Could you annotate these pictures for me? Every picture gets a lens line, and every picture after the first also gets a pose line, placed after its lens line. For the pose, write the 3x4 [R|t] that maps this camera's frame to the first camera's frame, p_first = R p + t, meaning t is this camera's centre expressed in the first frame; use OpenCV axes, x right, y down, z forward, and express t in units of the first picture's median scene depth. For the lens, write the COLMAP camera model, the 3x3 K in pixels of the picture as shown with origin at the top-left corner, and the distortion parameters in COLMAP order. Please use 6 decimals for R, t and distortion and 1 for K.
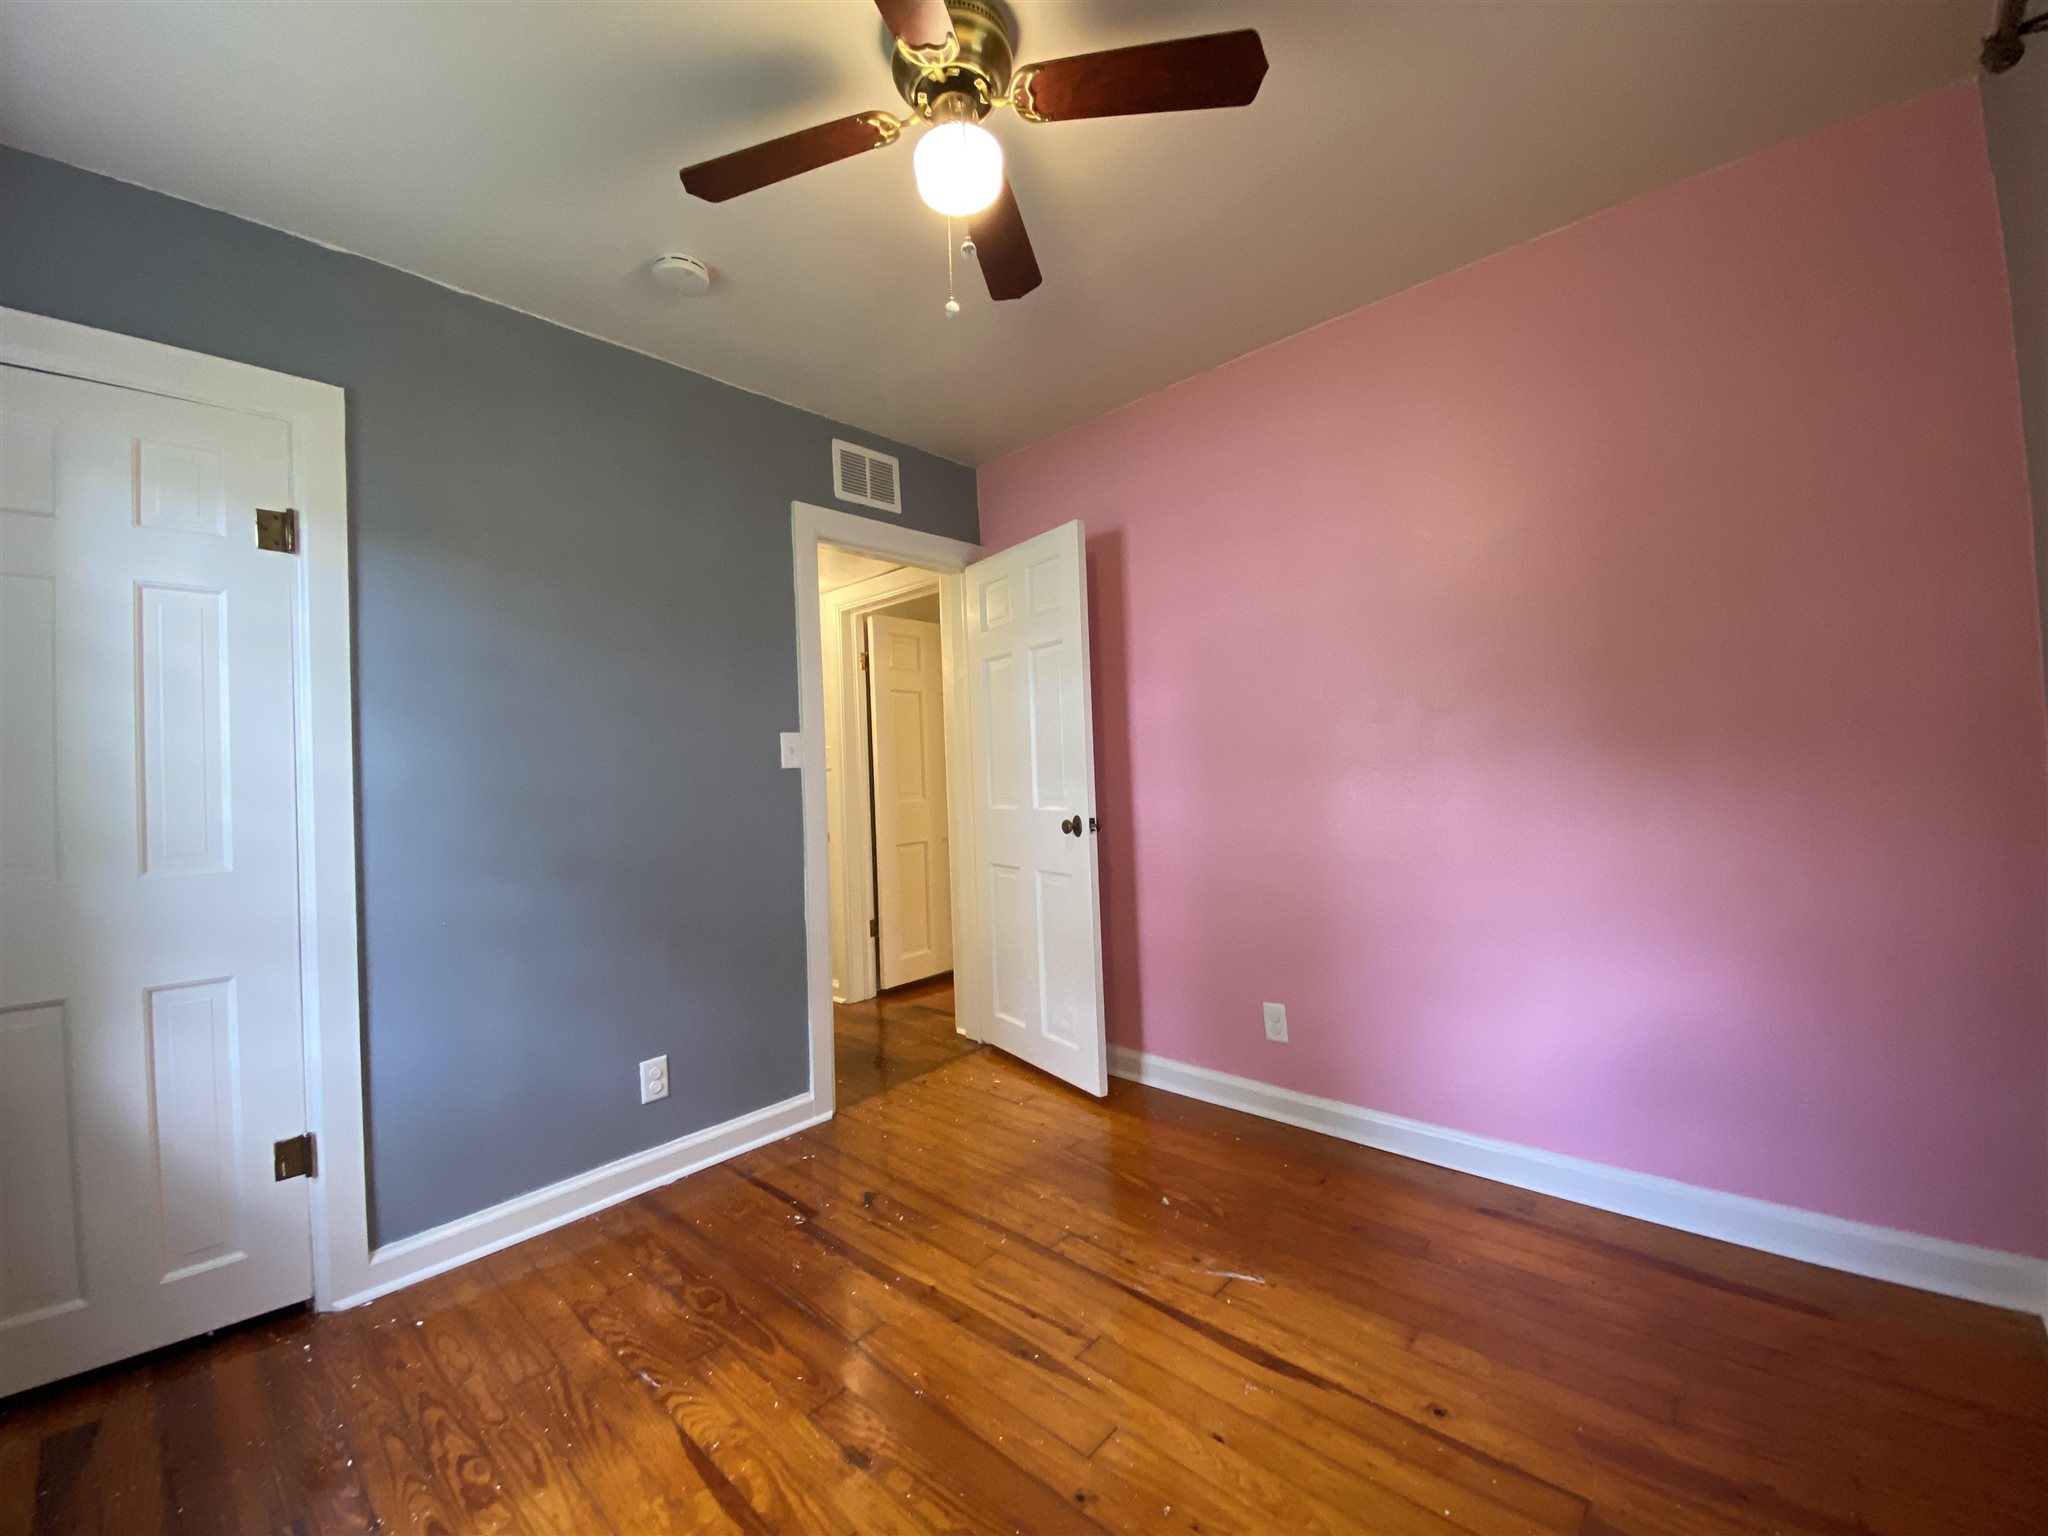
lens RADIAL K [[817.6, 0, 1024.0], [0, 817.6, 768.0], [0, 0, 1]] dist [-0.000628, -0.004393]
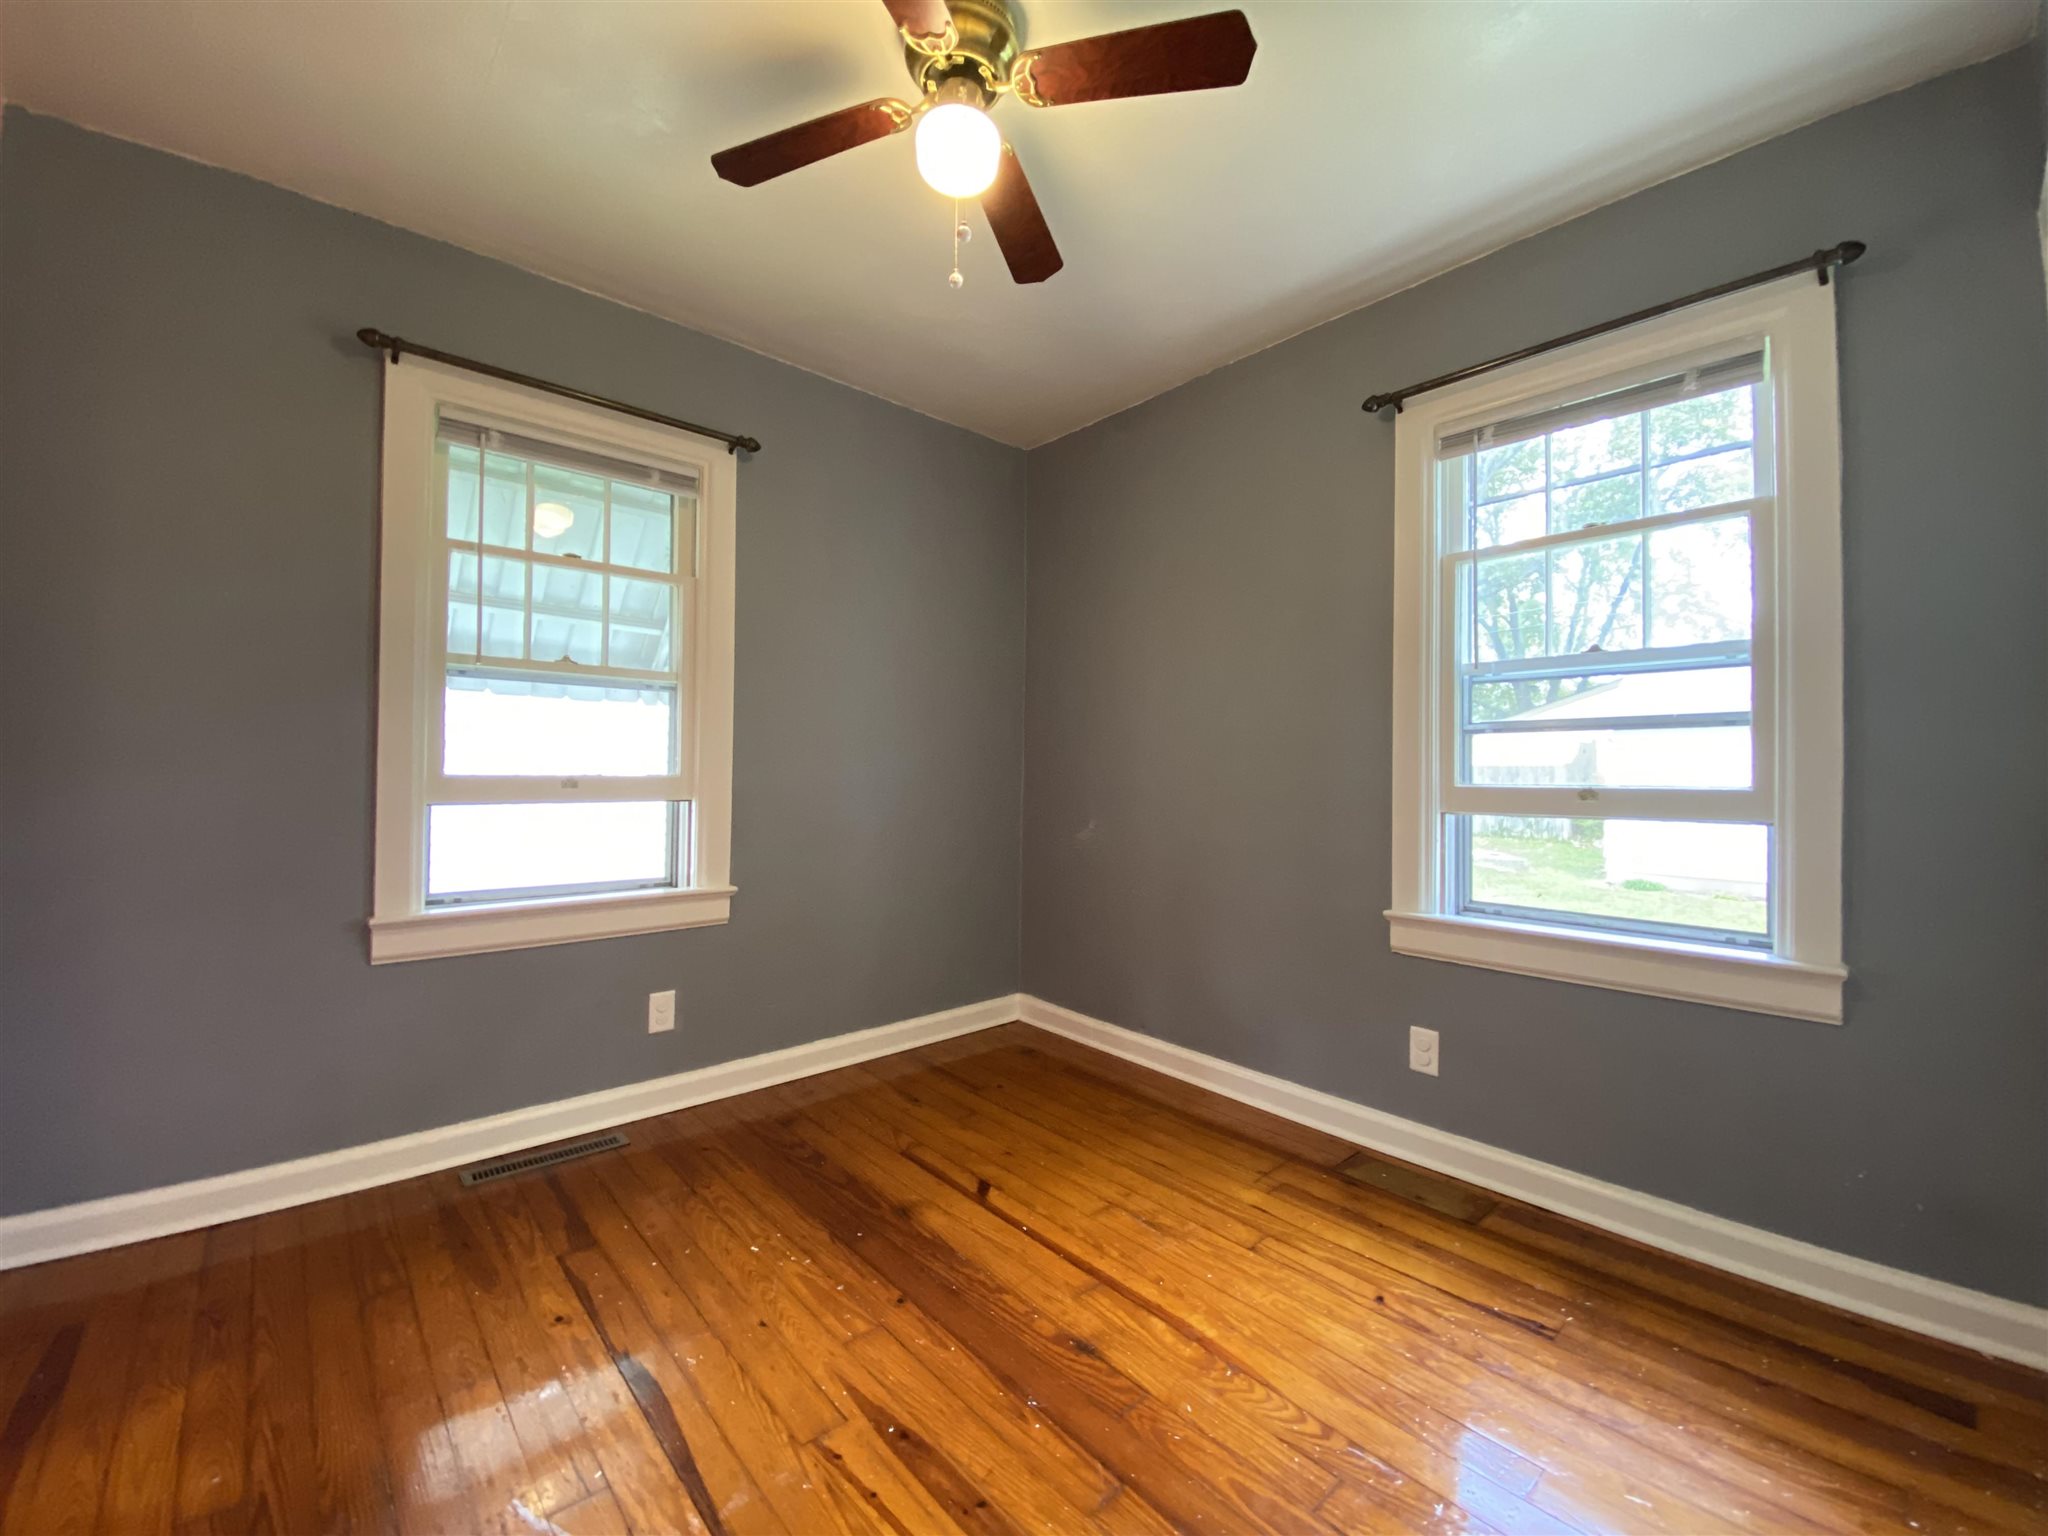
lens RADIAL K [[817.6, 0, 1024.0], [0, 817.6, 768.0], [0, 0, 1]] dist [-0.000628, -0.004393]
pose [[-0.994583, 0.035315, 0.097763, -0.248141], [0.033947, 0.999302, -0.015623, 0.080928], [-0.098247, -0.012219, -0.995087, 2.026199]]
